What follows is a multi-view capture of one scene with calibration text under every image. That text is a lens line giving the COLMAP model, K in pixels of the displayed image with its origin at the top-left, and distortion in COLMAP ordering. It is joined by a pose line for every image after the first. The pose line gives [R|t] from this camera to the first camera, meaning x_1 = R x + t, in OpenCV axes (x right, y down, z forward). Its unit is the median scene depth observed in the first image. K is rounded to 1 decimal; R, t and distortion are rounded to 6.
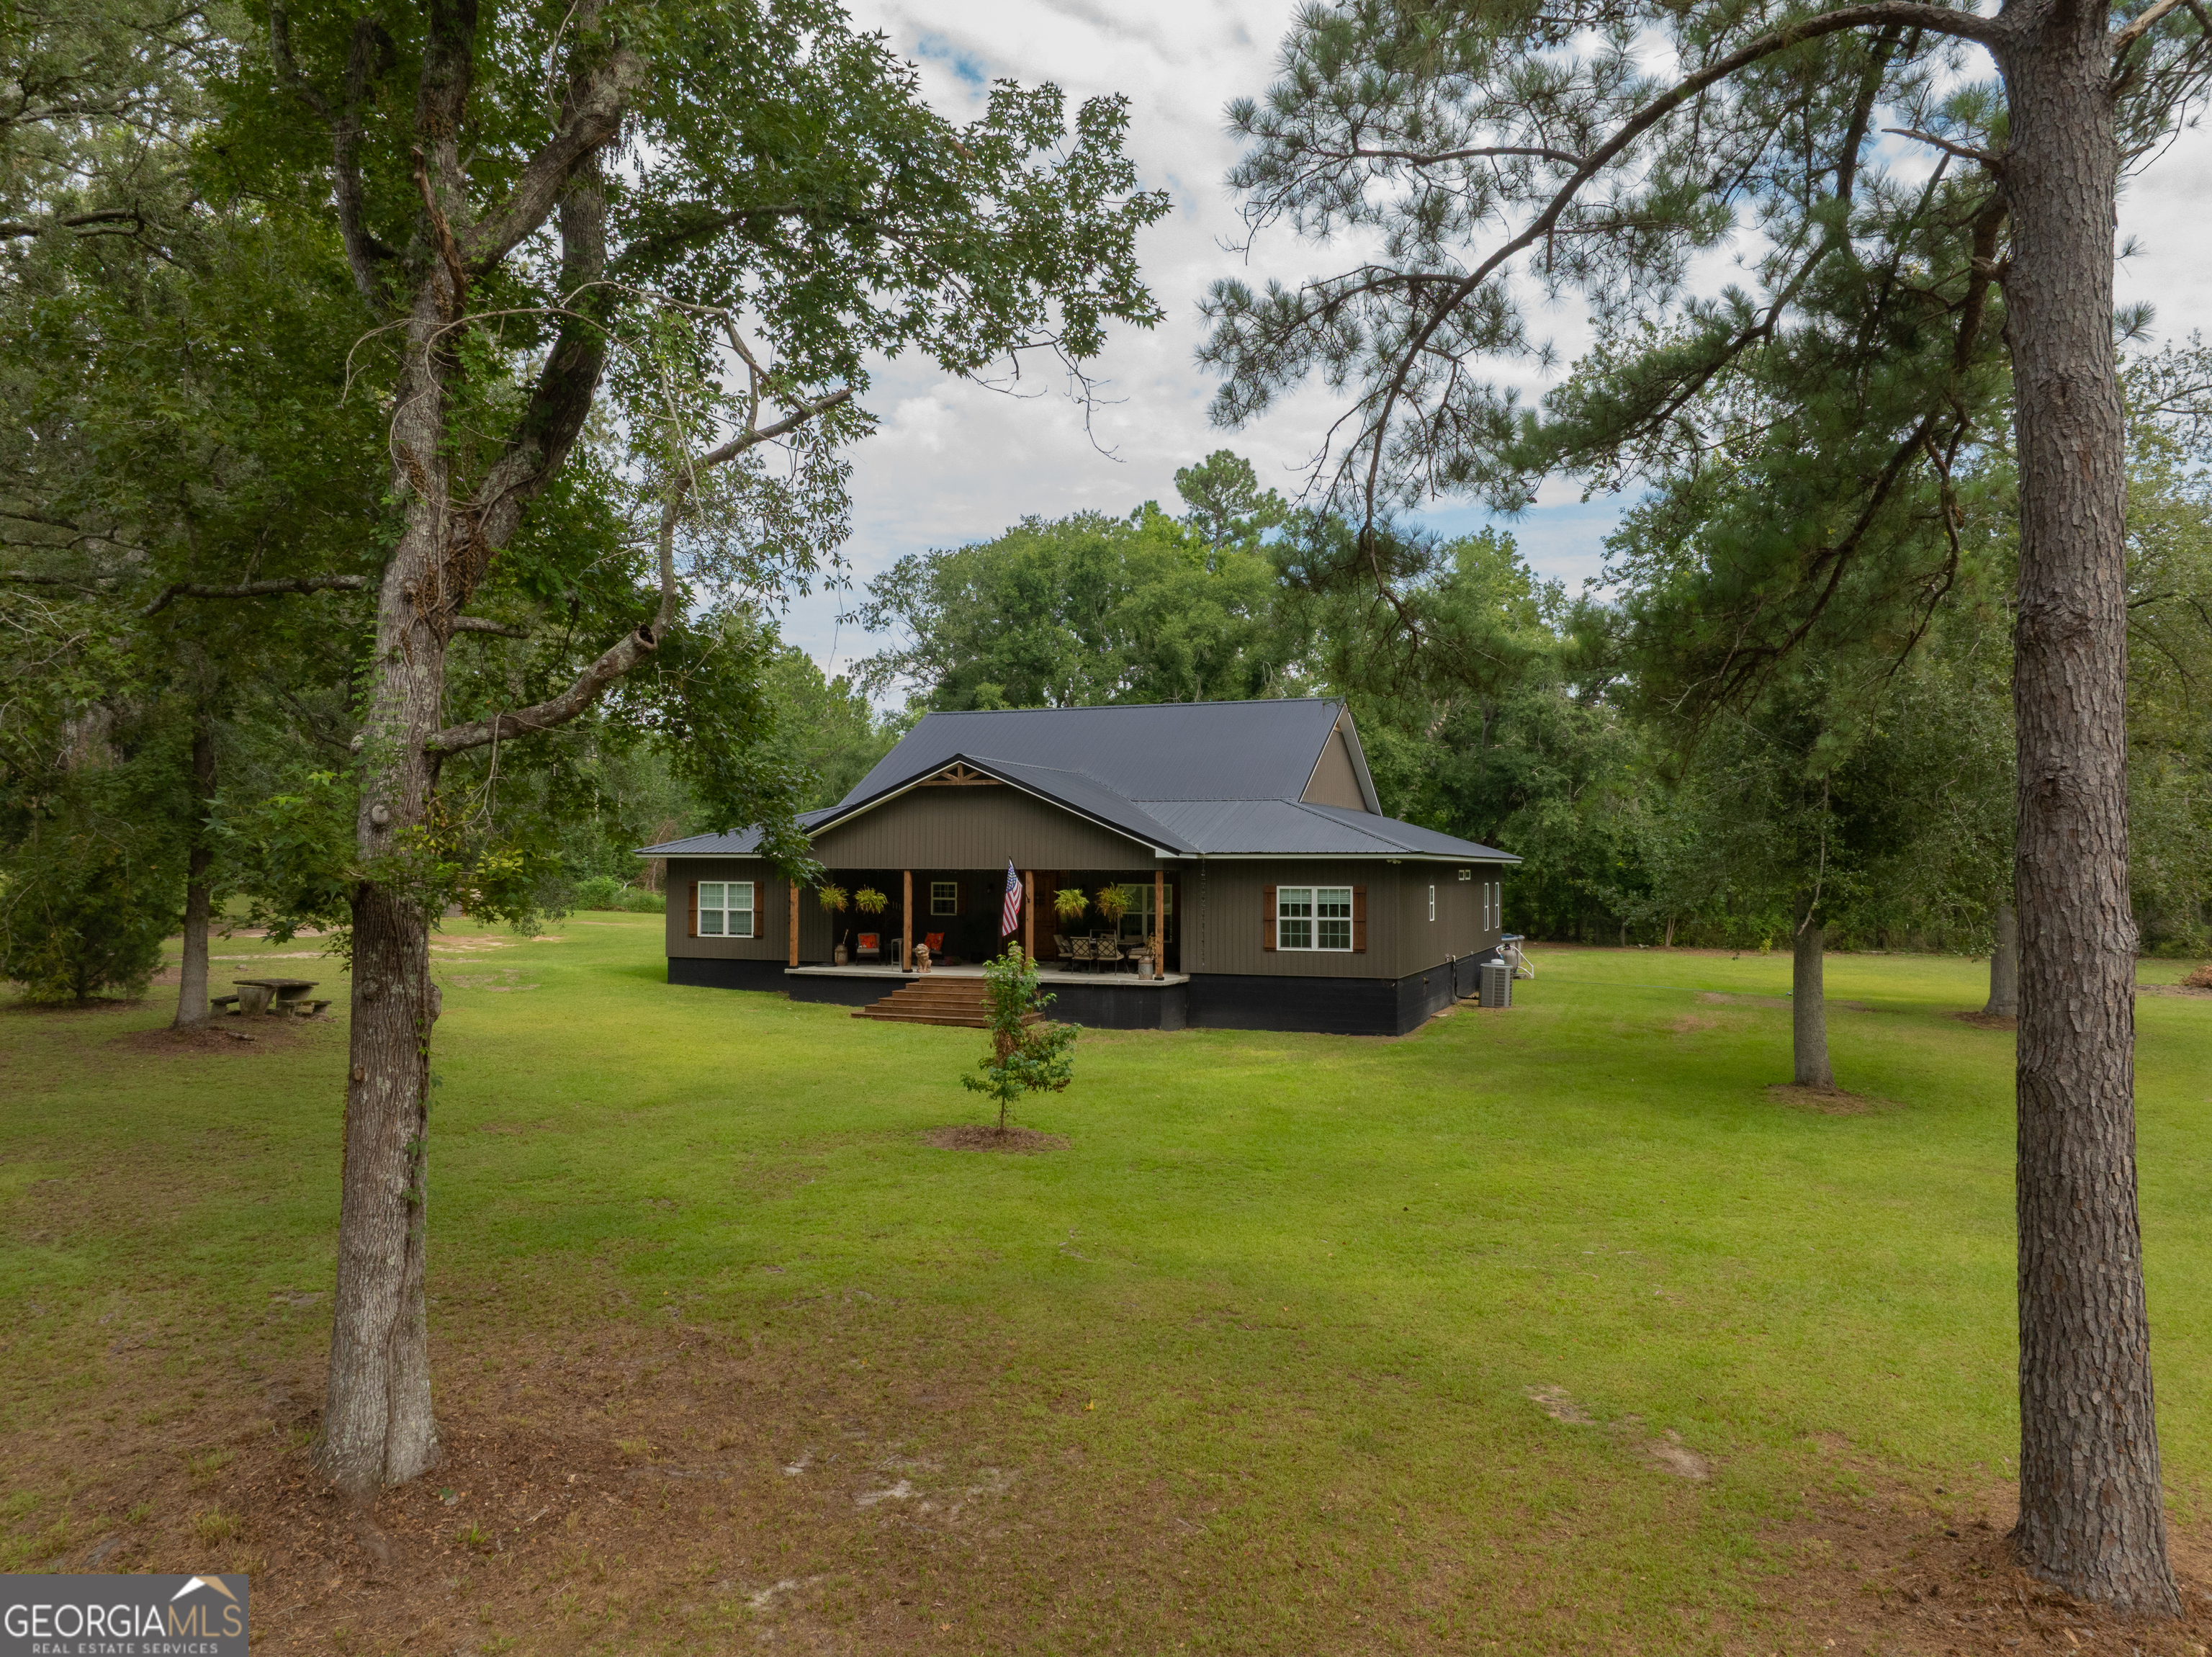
lens RADIAL K [[1550.6, 0, 1106.0], [0, 1550.6, 828.5], [0, 0, 1]] dist [-0.012371, -0.000466]
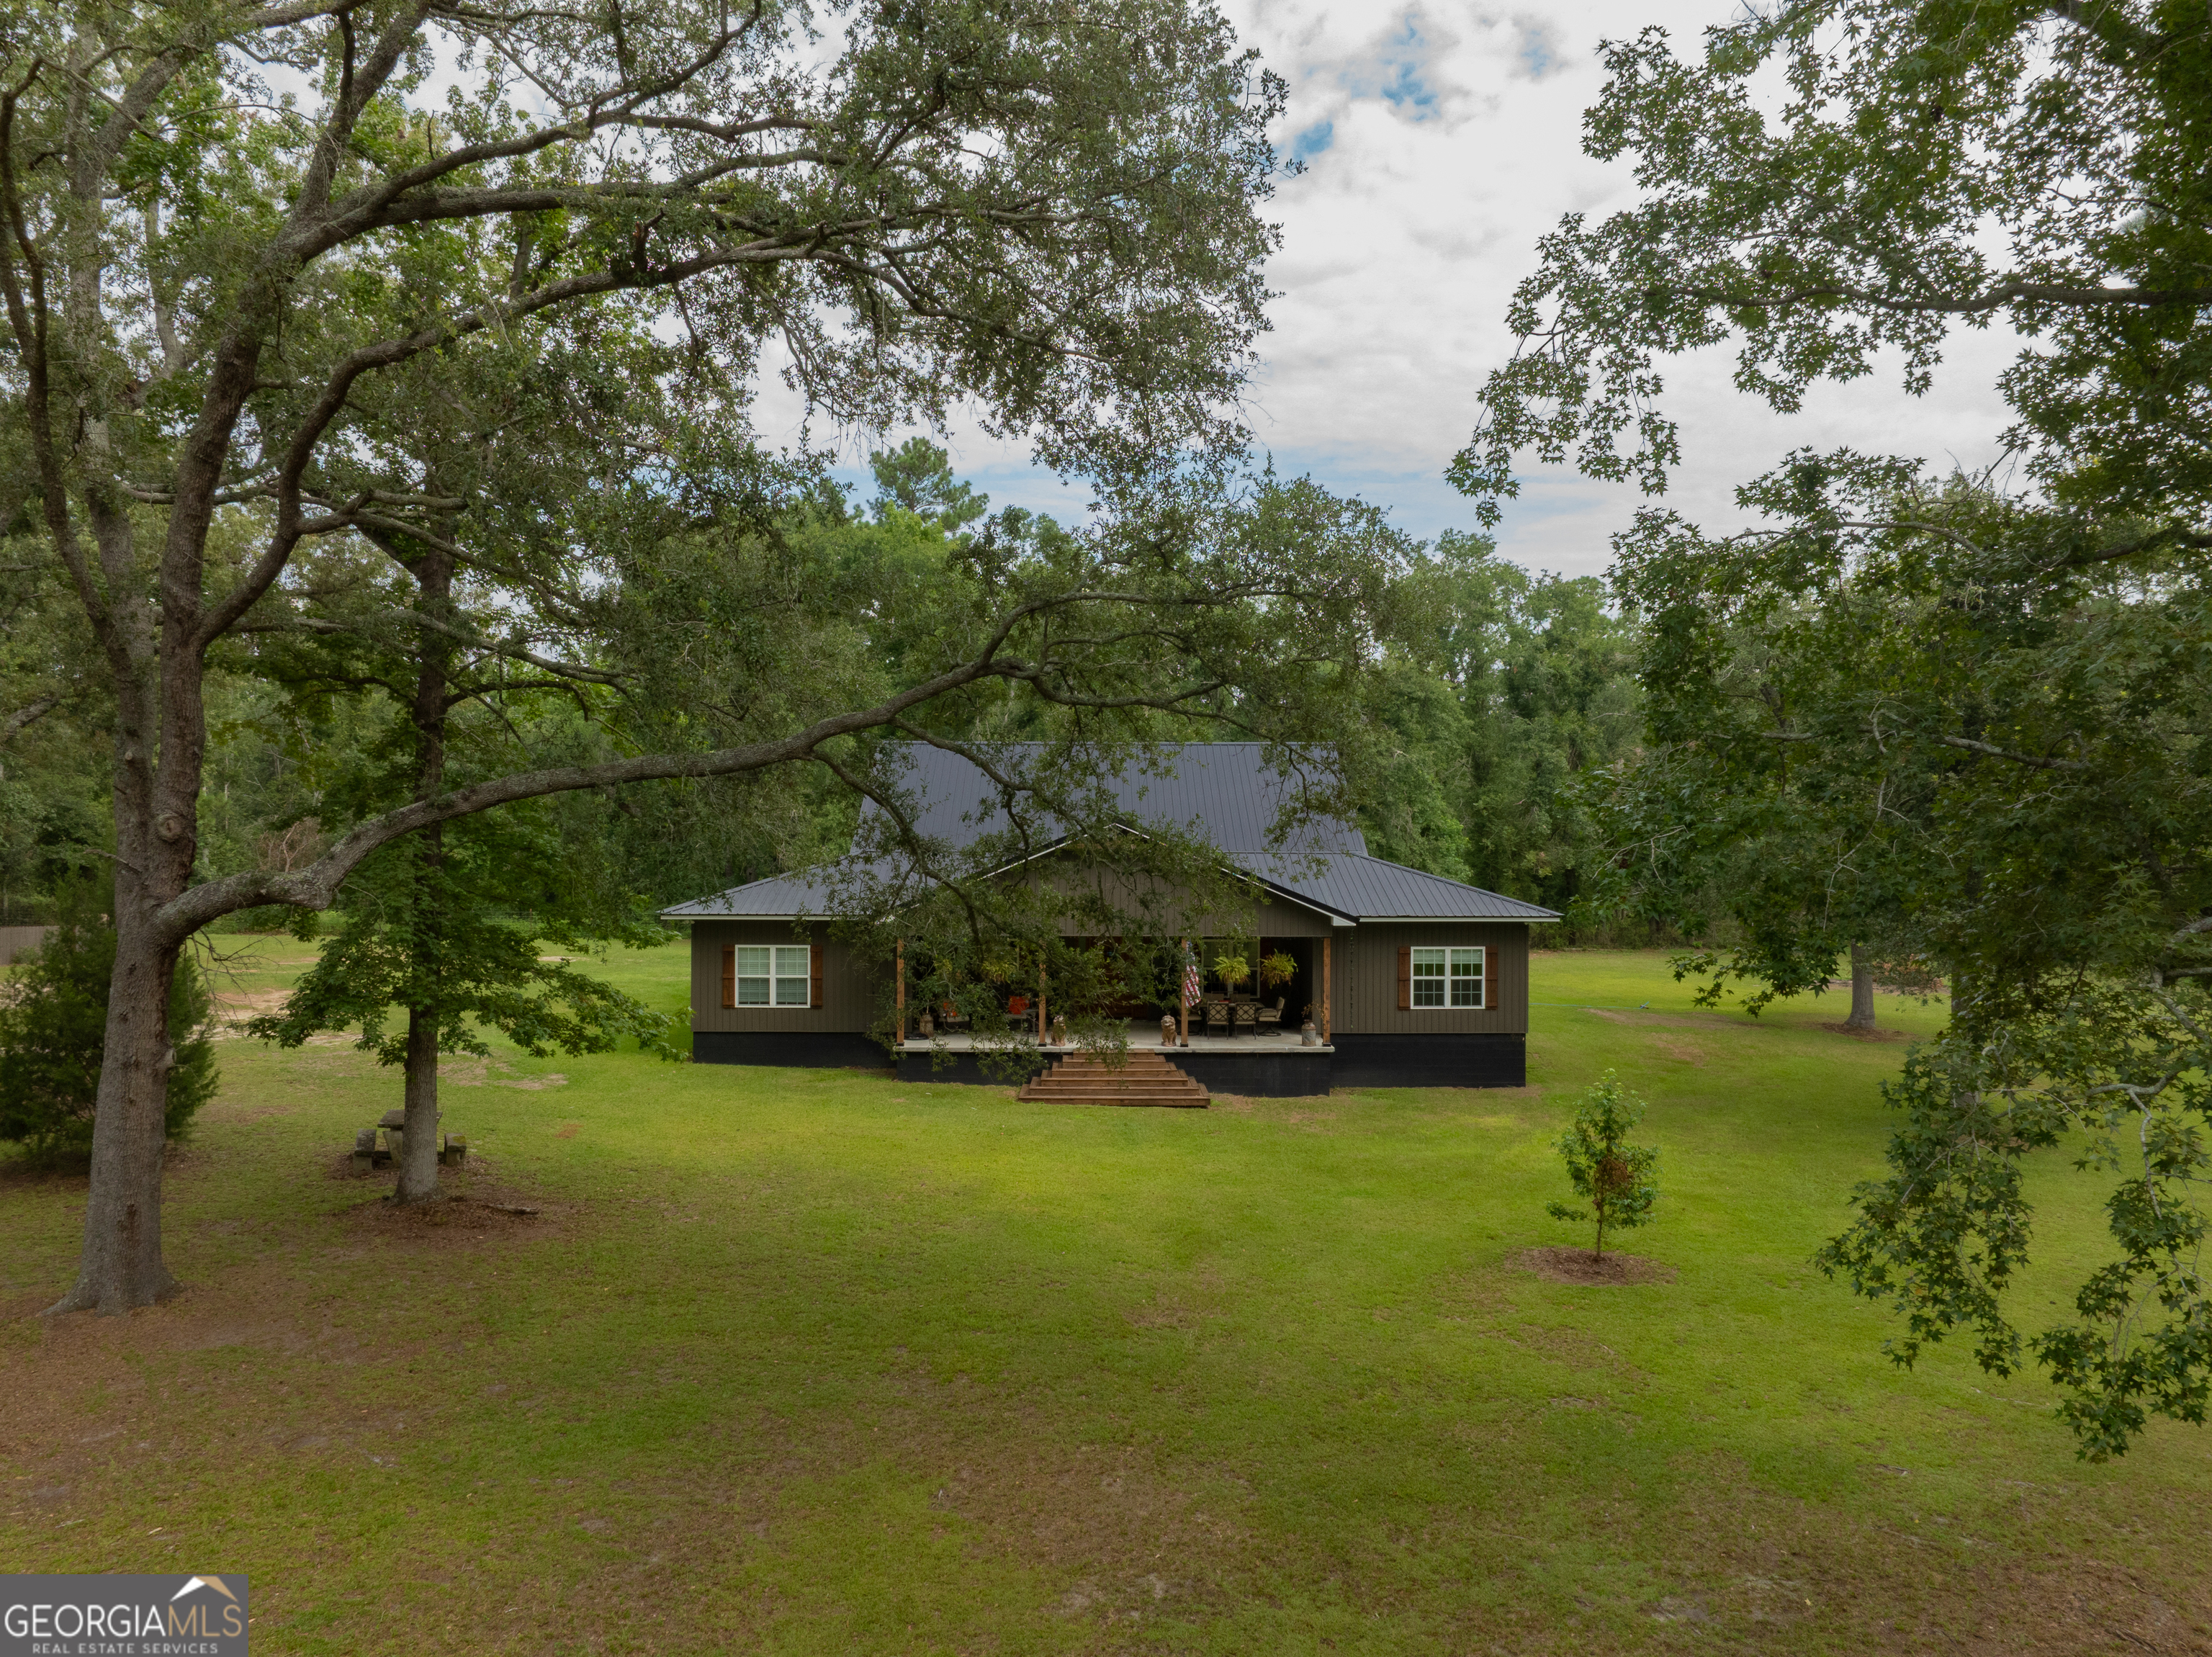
lens RADIAL K [[1551.8, 0, 1106.0], [0, 1551.8, 828.5], [0, 0, 1]] dist [-0.033653, 0.001124]
pose [[0.925755, -0.001144, 0.378122, -0.403937], [-0.009937, 0.999576, 0.027353, -0.058526], [-0.377993, -0.029080, 0.925352, 0.109728]]
